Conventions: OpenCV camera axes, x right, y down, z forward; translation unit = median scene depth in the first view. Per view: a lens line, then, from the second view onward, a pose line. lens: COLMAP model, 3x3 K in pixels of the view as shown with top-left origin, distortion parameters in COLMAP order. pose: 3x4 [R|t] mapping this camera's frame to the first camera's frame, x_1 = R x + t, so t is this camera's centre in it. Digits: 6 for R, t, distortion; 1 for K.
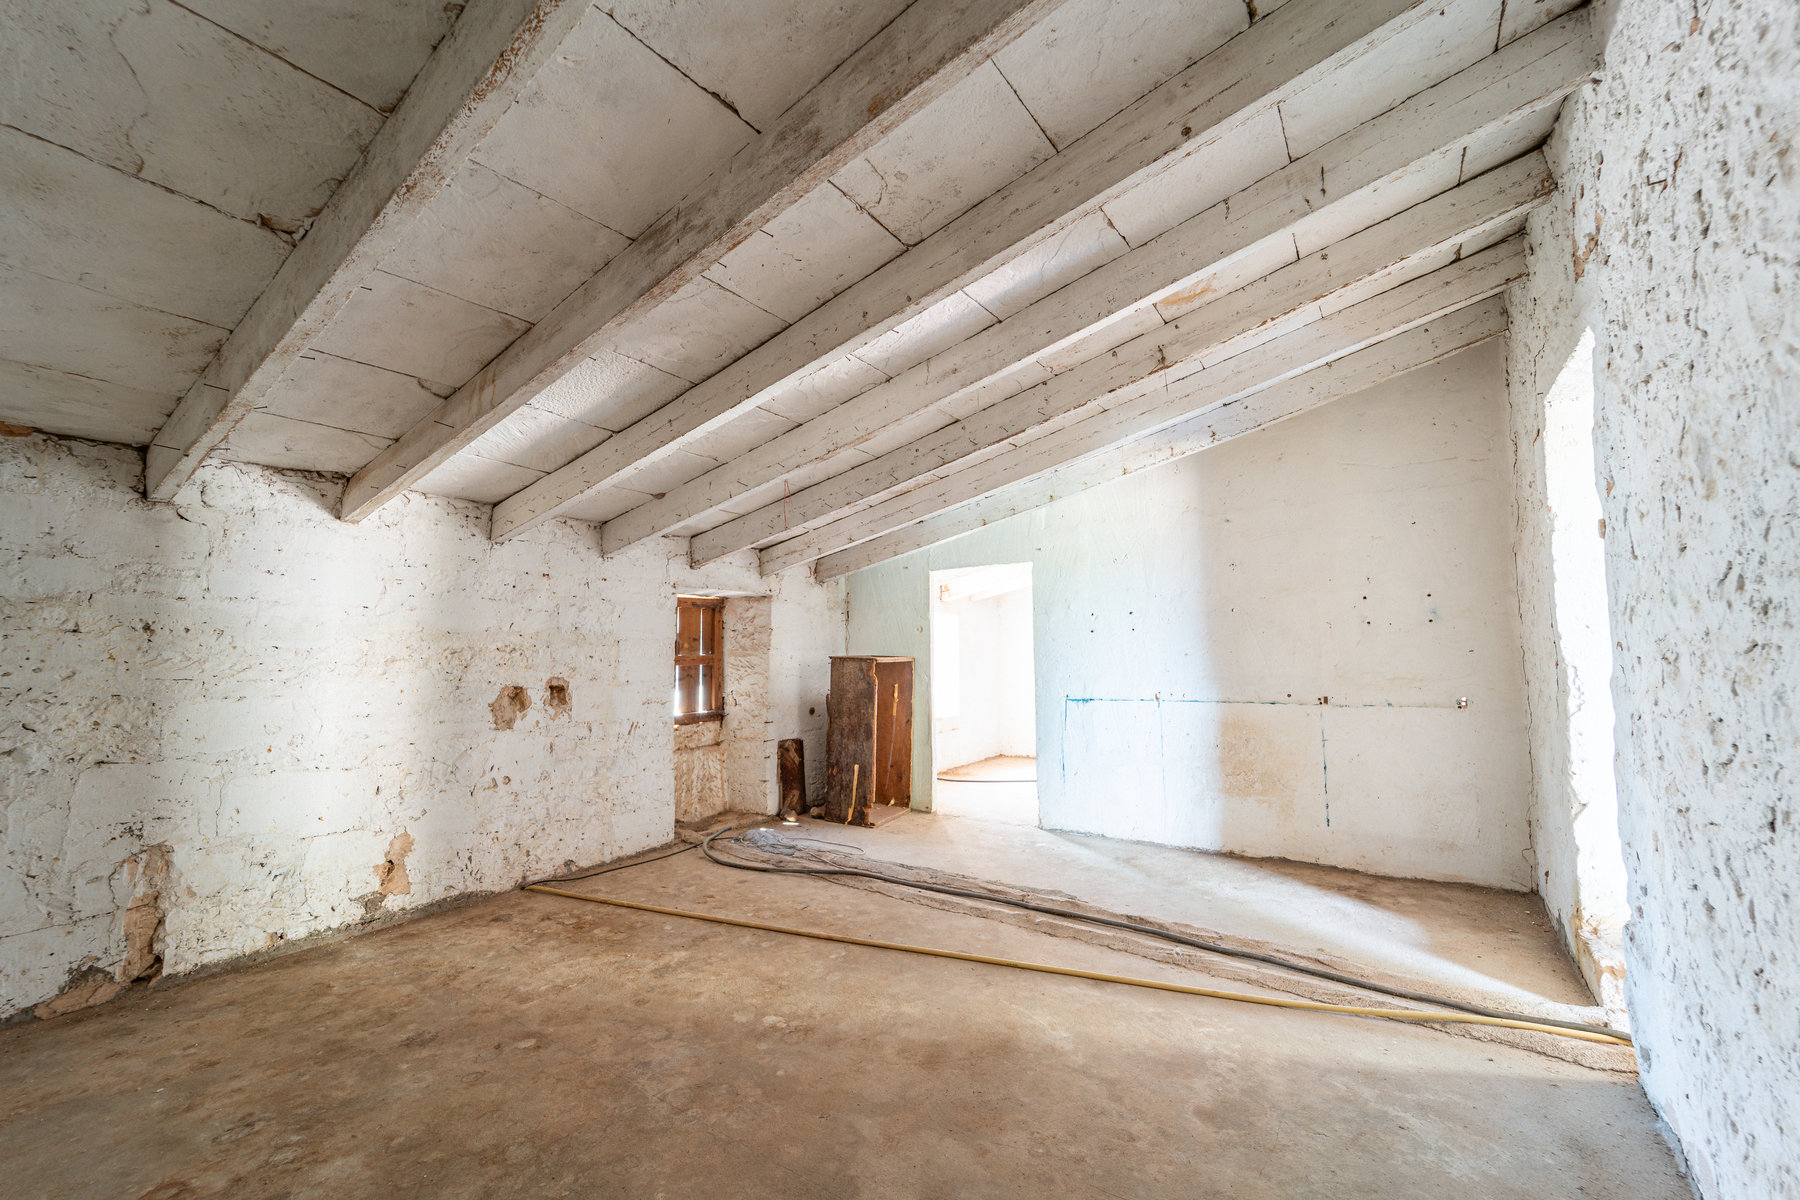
lens RADIAL K [[720.0, 0, 901.0], [0, 720.0, 604.6], [0, 0, 1]] dist [-0.001537, -0.000466]
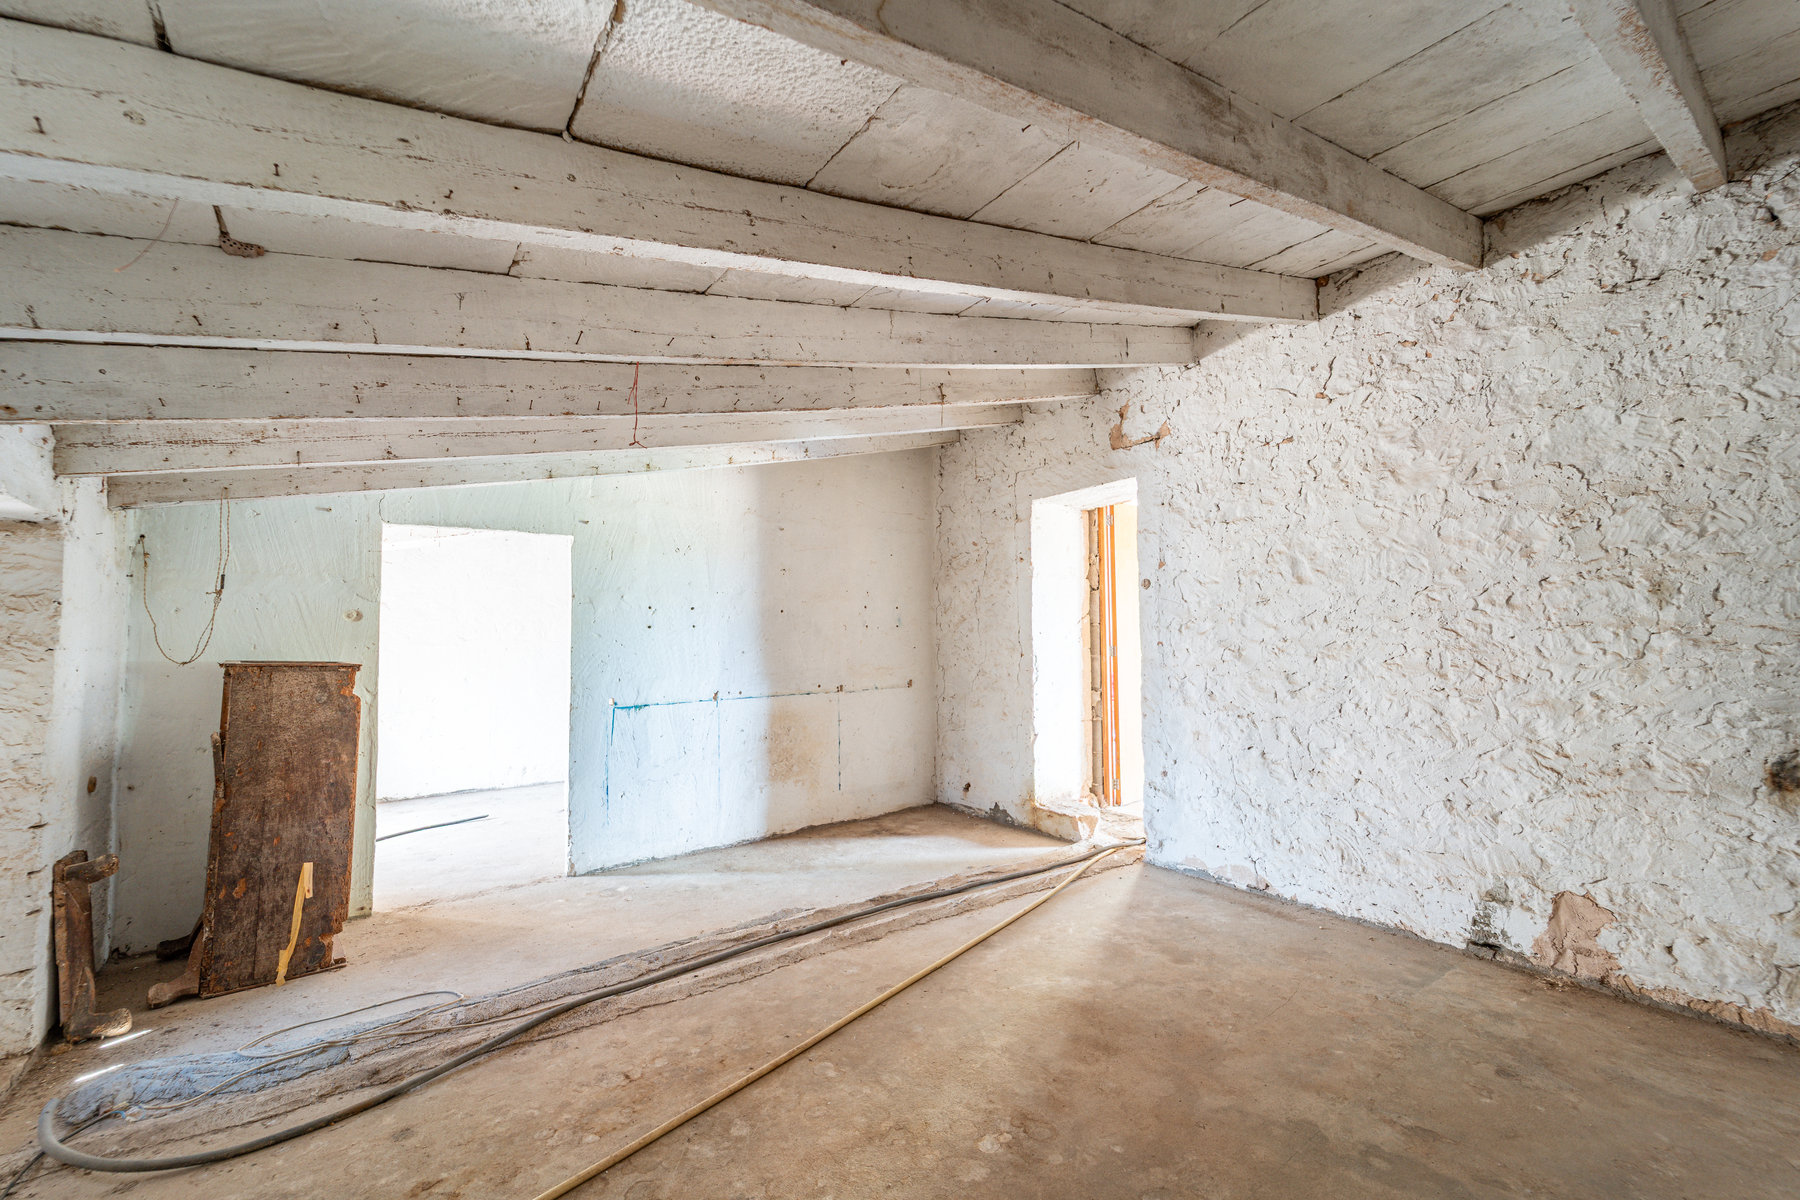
lens RADIAL K [[720.0, 0, 902.5], [0, 720.0, 604.9], [0, 0, 1]] dist [-0.001537, -0.000466]
pose [[0.307334, 0.053871, 0.950076, -0.606733], [-0.054634, 0.997748, -0.038901, 0.035430], [-0.950032, -0.039951, 0.309585, 0.565458]]
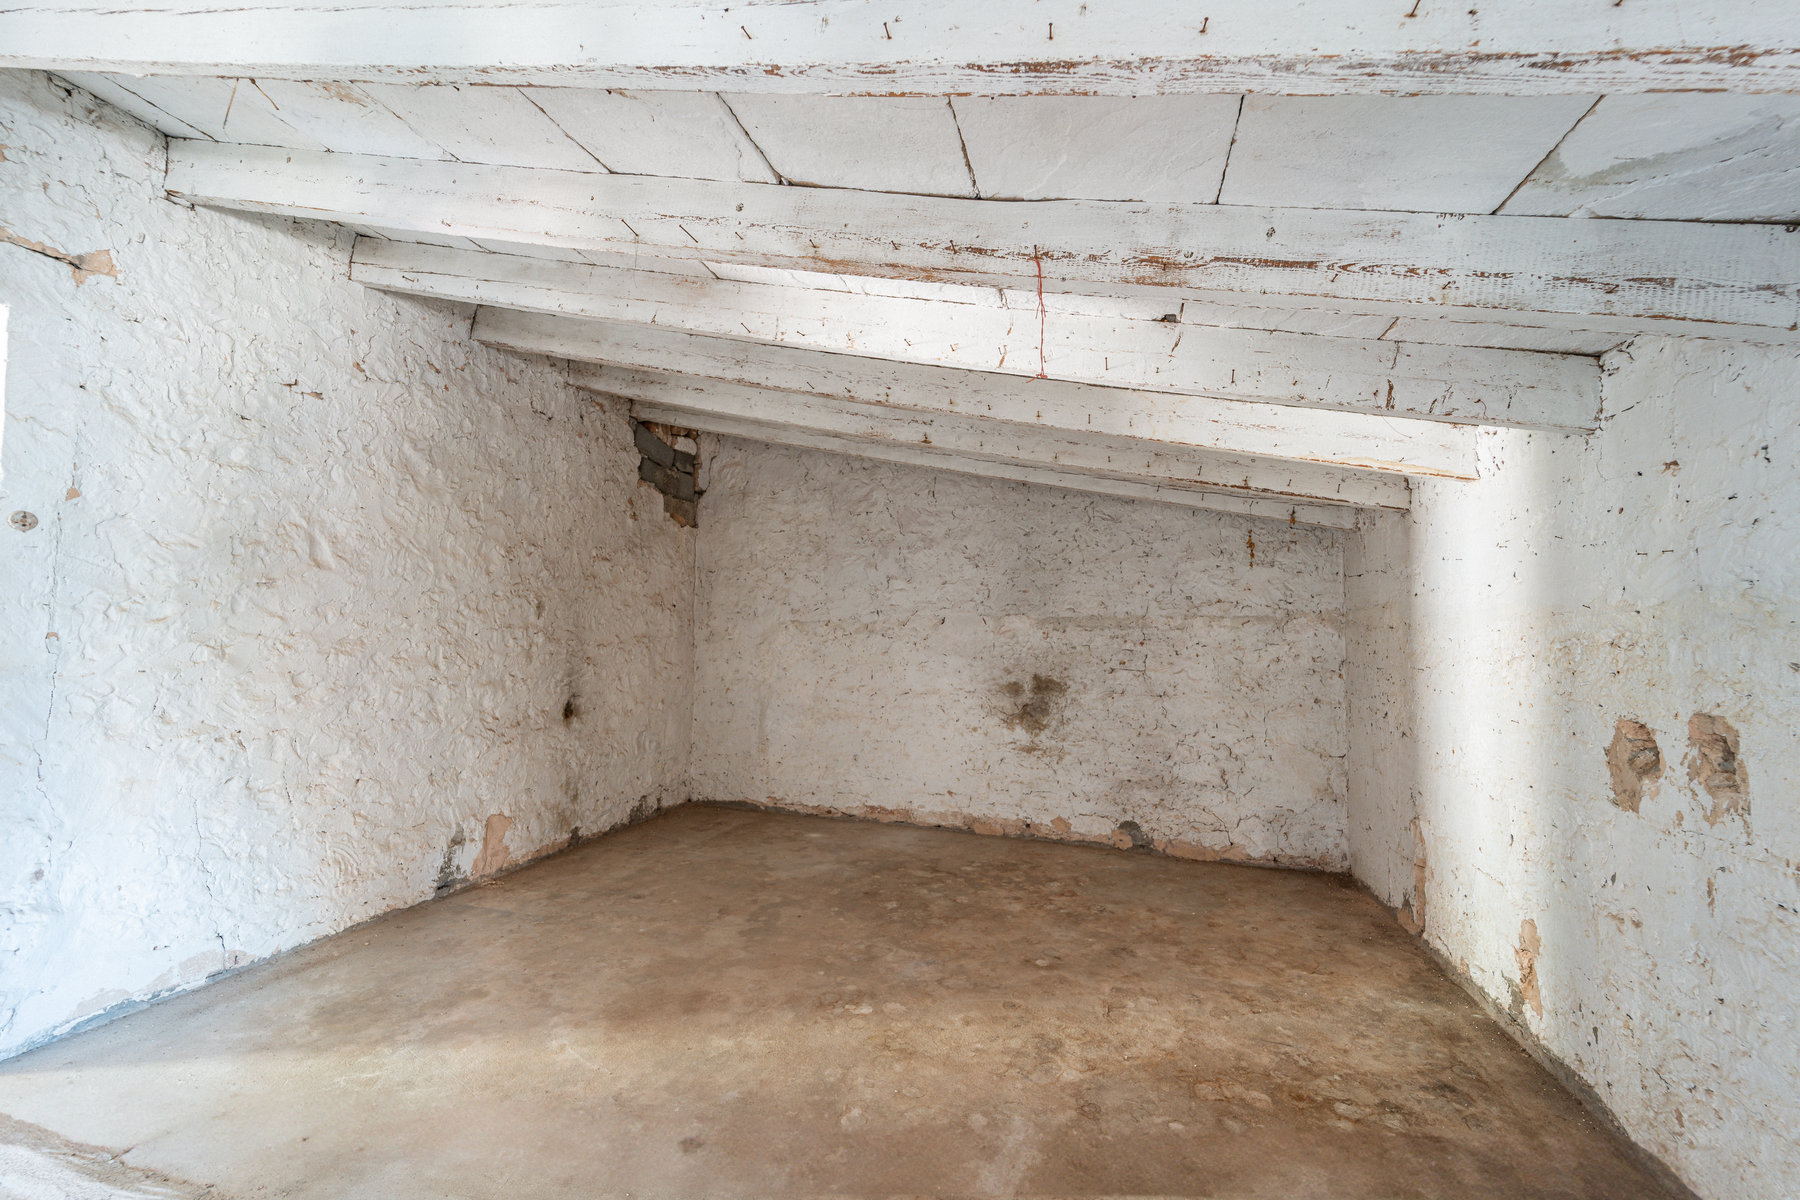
lens RADIAL K [[720.0, 0, 902.3], [0, 720.0, 606.2], [0, 0, 1]] dist [-0.001537, -0.000466]
pose [[-0.947507, -0.015837, -0.319343, 0.063236], [0.018323, 0.994442, -0.103681, 0.079031], [0.319210, -0.104090, -0.941950, 1.300870]]
